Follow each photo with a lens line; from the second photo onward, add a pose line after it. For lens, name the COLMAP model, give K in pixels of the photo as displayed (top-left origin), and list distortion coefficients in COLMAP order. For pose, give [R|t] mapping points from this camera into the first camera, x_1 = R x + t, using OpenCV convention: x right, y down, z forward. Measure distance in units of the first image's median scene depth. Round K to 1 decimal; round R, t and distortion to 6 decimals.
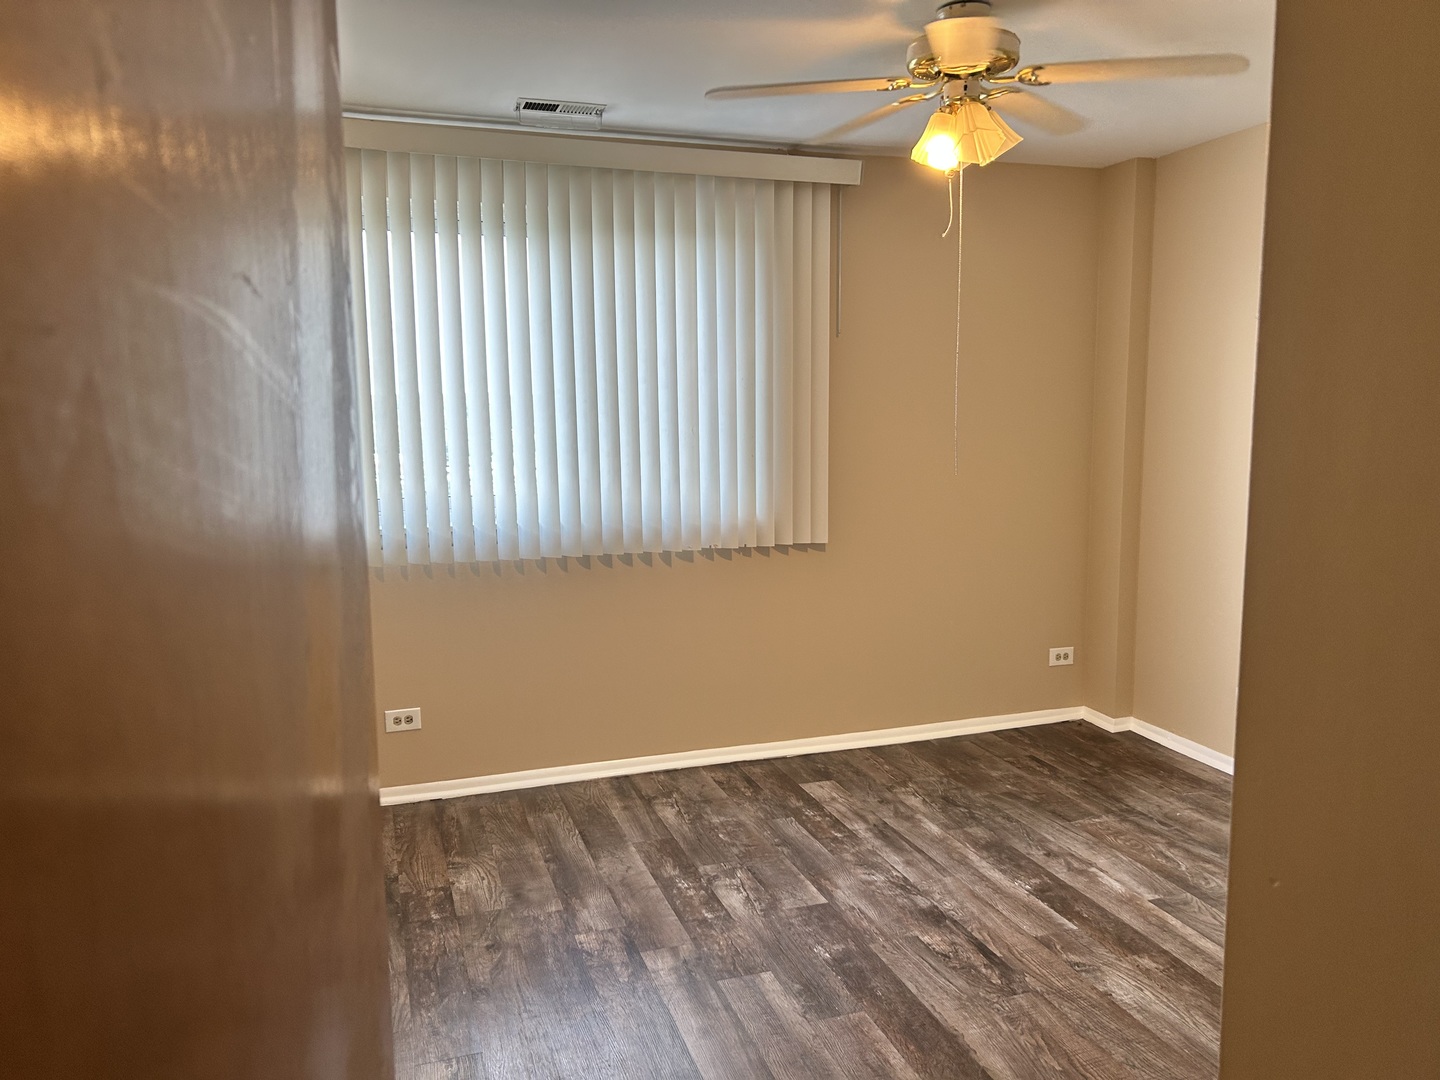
lens RADIAL K [[1090.5, 0, 705.5], [0, 1090.5, 539.6], [0, 0, 1]] dist [0.052134, -0.062795]
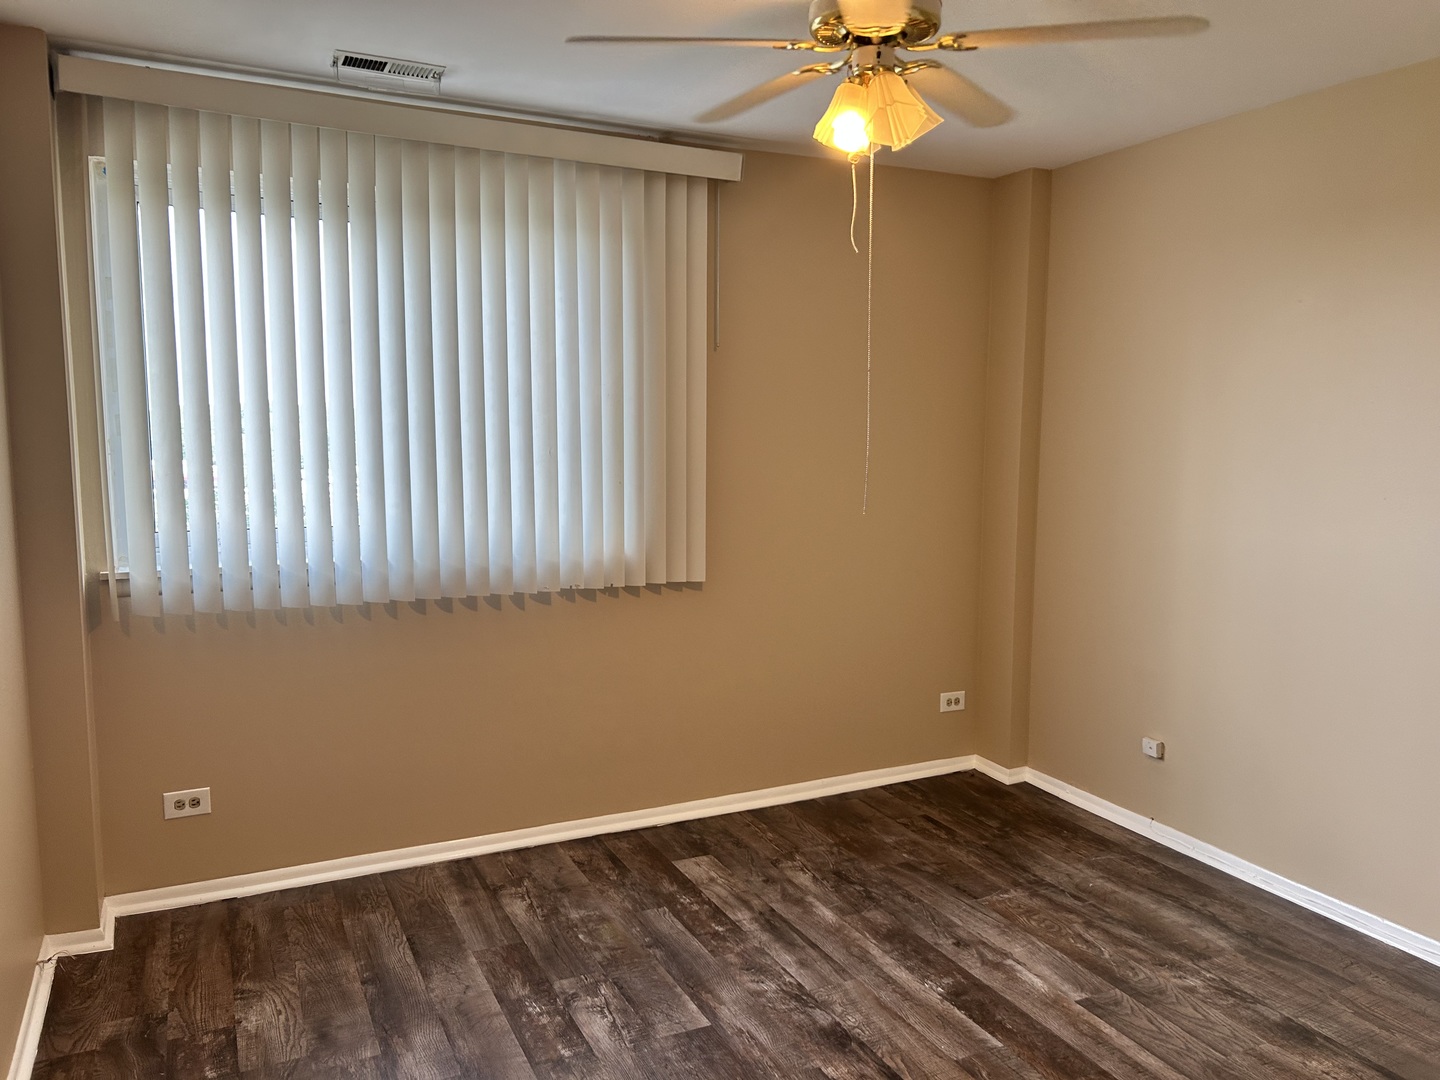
lens RADIAL K [[1090.5, 0, 726.9], [0, 1090.5, 529.1], [0, 0, 1]] dist [0.052134, -0.062795]
pose [[0.989181, 0.002972, 0.146673, 0.000228], [0.000693, 0.999689, -0.024931, -0.019846], [-0.146701, 0.024763, 0.988871, 0.136954]]
